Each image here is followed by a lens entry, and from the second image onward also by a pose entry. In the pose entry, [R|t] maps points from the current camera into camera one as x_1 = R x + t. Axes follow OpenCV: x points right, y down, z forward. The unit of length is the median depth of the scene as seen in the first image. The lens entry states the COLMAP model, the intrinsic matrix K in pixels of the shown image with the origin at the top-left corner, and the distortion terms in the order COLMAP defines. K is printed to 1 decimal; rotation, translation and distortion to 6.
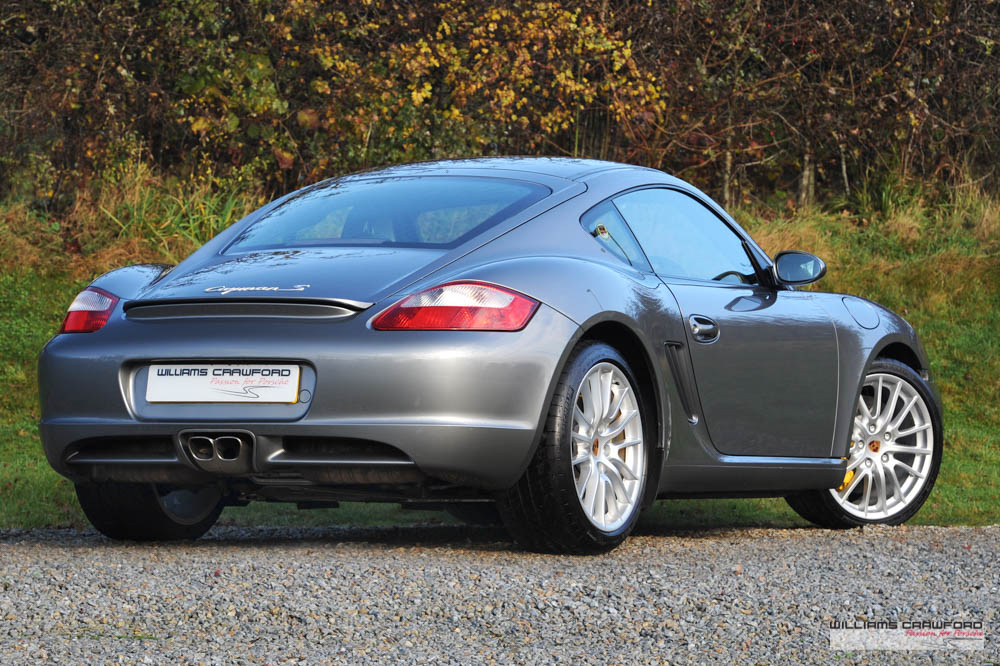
lens RADIAL K [[4220.3, 0, 498.4], [0, 4220.3, 333.4], [0, 0, 1]] dist [-0.007503, 0.000000]
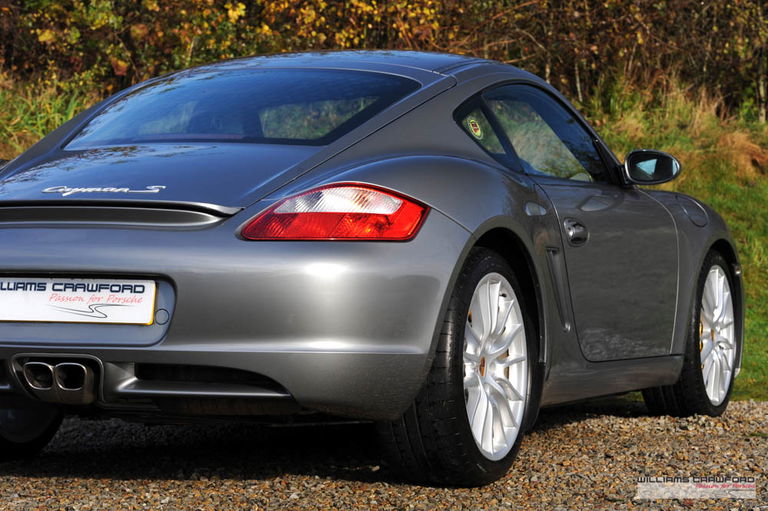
lens RADIAL K [[2261.8, 0, 356.5], [0, 2261.8, 224.9], [0, 0, 1]] dist [0.403233, 0.000000]
pose [[0.998155, 0.002509, 0.060659, -0.031312], [-0.003491, 0.999864, 0.016088, -0.010333], [-0.060611, -0.016270, 0.998029, 0.490125]]
